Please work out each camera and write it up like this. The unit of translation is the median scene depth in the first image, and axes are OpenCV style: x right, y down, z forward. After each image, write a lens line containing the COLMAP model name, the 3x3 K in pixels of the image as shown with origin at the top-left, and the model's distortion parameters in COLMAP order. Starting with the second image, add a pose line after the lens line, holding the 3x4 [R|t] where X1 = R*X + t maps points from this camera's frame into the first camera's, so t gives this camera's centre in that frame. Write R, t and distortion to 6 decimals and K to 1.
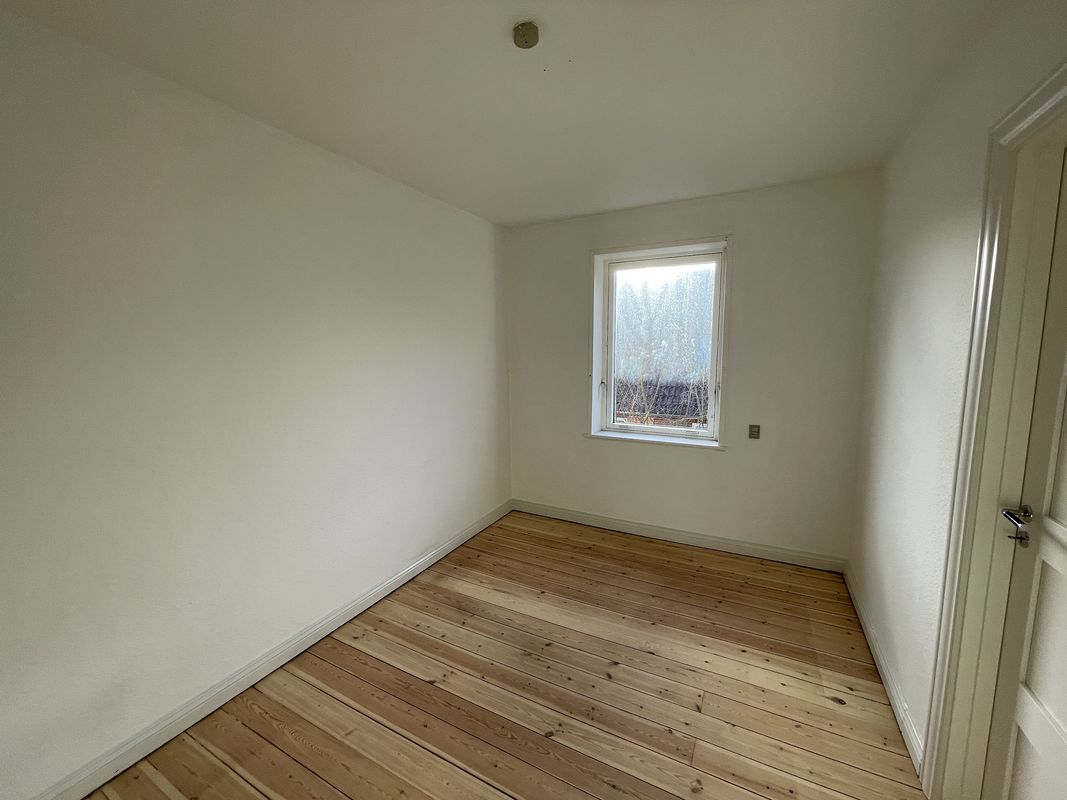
lens RADIAL K [[436.6, 0, 529.5], [0, 436.6, 397.0], [0, 0, 1]] dist [-0.001650, -0.000320]
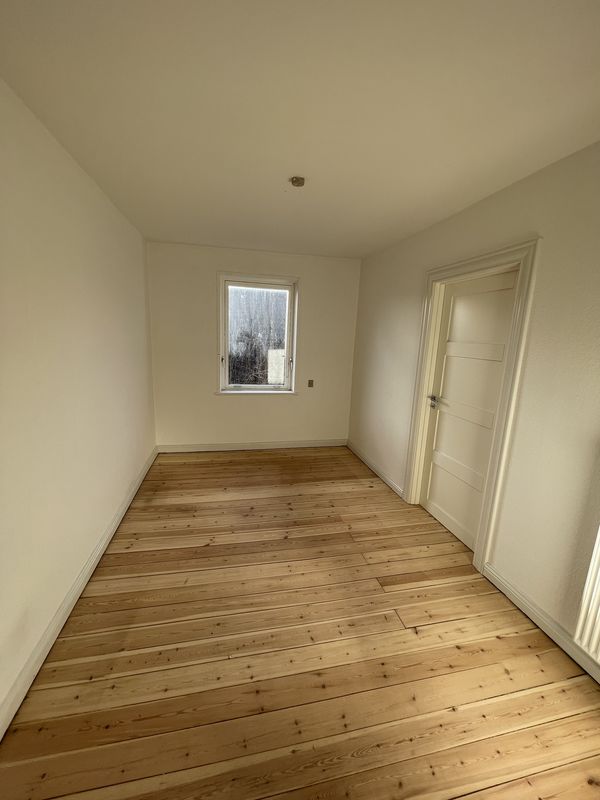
lens RADIAL K [[327.3, 0, 294.7], [0, 327.3, 401.1], [0, 0, 1]] dist [-0.001650, -0.000320]
pose [[0.768637, -0.091901, 0.633049, -0.603266], [0.031313, 0.993845, 0.106258, 0.001108], [-0.638918, -0.061851, 0.766784, -0.094944]]
